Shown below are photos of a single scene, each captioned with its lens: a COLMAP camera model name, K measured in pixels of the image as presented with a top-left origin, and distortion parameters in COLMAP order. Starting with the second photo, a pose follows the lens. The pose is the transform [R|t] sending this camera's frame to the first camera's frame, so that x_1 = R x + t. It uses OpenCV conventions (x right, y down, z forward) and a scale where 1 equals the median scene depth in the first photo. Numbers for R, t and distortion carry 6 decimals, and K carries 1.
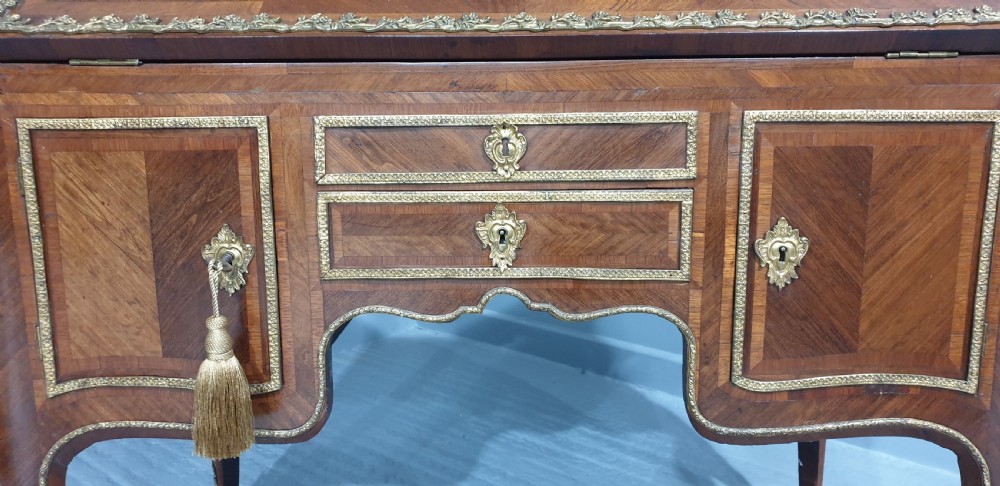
lens RADIAL K [[830.3, 0, 506.5], [0, 830.3, 228.6], [0, 0, 1]] dist [0.021247, 0.000073]
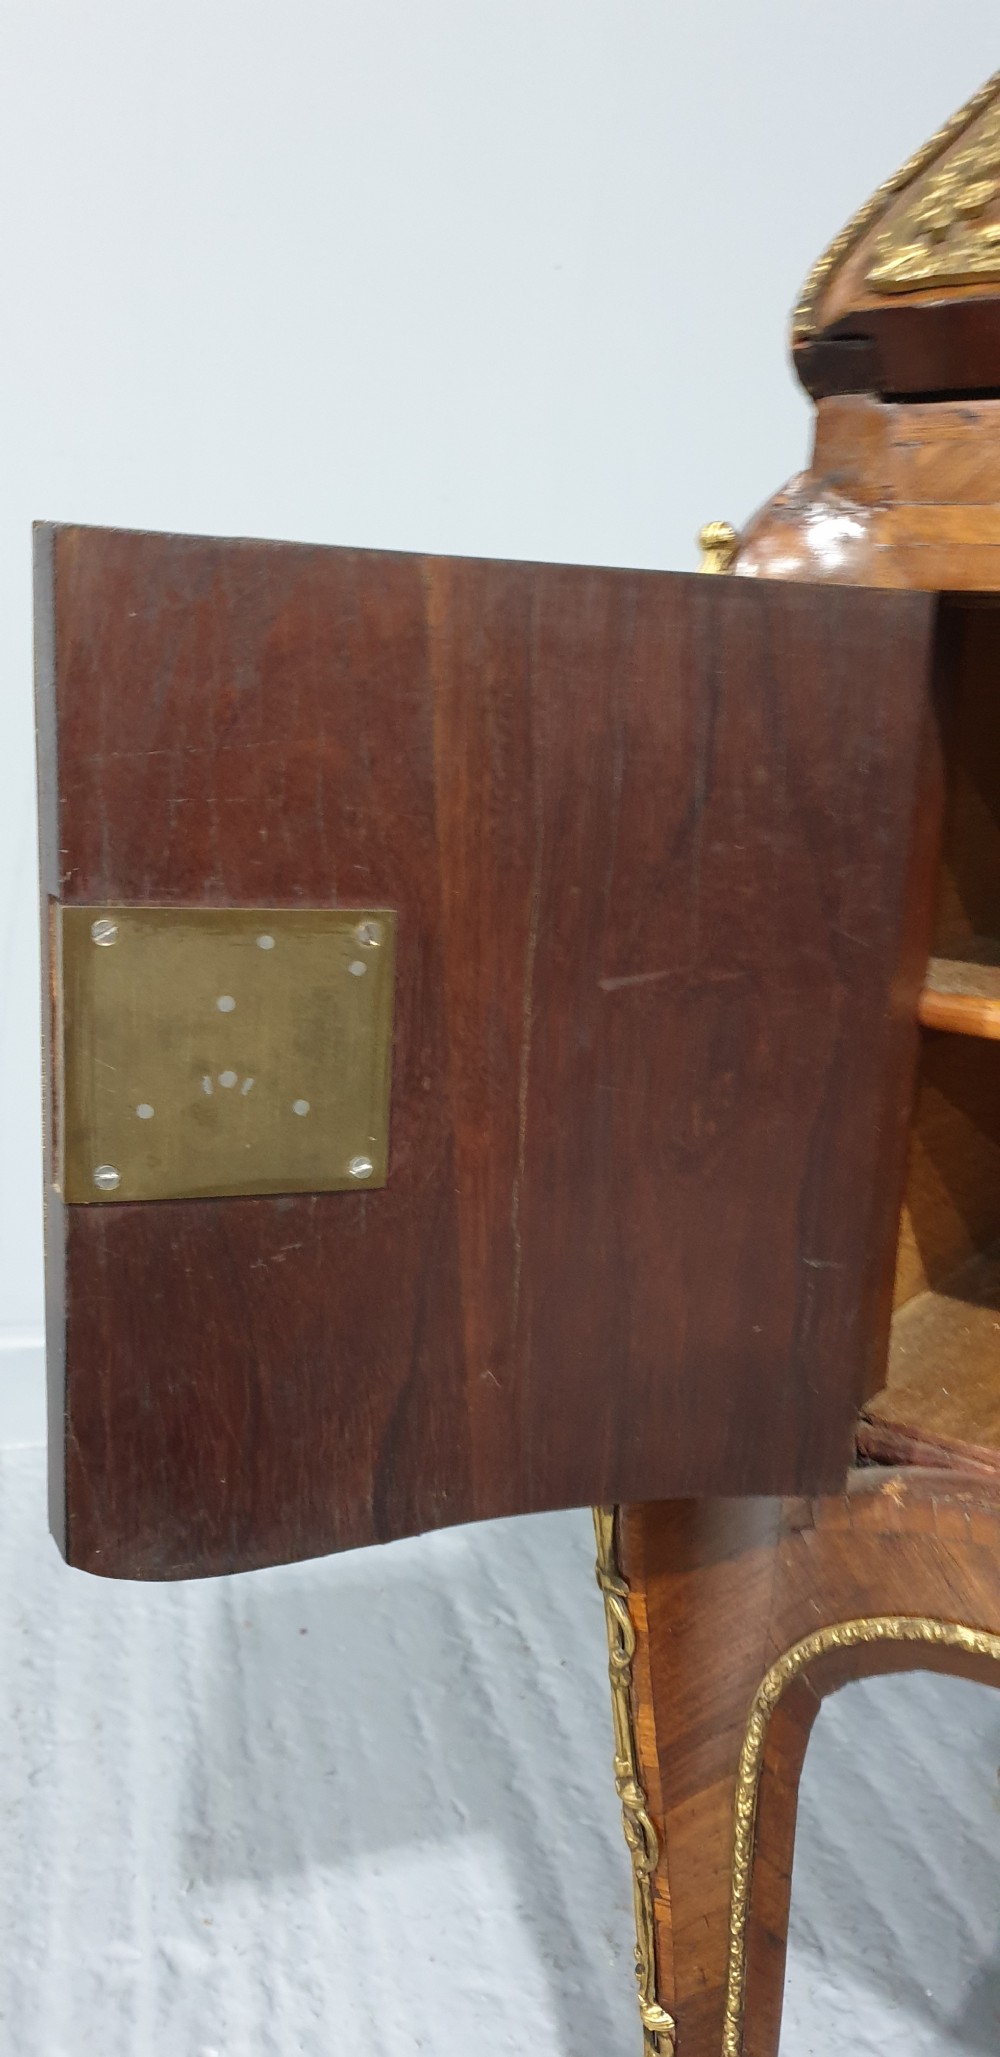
lens RADIAL K [[1631.6, 0, 507.3], [0, 1631.6, 1052.5], [0, 0, 1]] dist [0.072408, -0.105029]
pose [[0.823772, 0.186016, -0.535535, -0.365390], [-0.168056, 0.982303, 0.082692, 0.006378], [0.541439, 0.021880, 0.840455, 0.432842]]
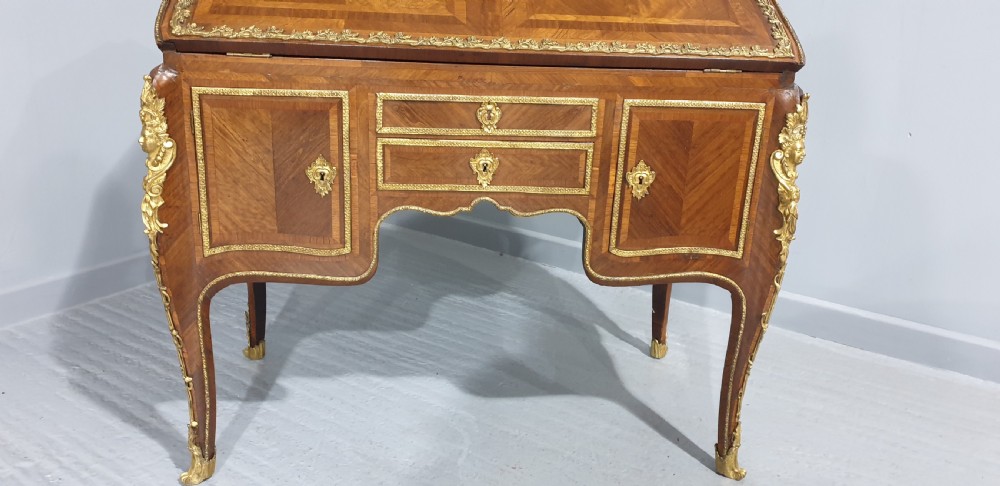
lens RADIAL K [[794.4, 0, 501.0], [0, 794.4, 231.9], [0, 0, 1]] dist [0.115151, -0.184527]
pose [[0.992049, 0.013229, 0.125152, -0.179365], [-0.029200, 0.991518, 0.126650, -0.067729], [-0.122415, -0.129298, 0.984021, -0.660187]]
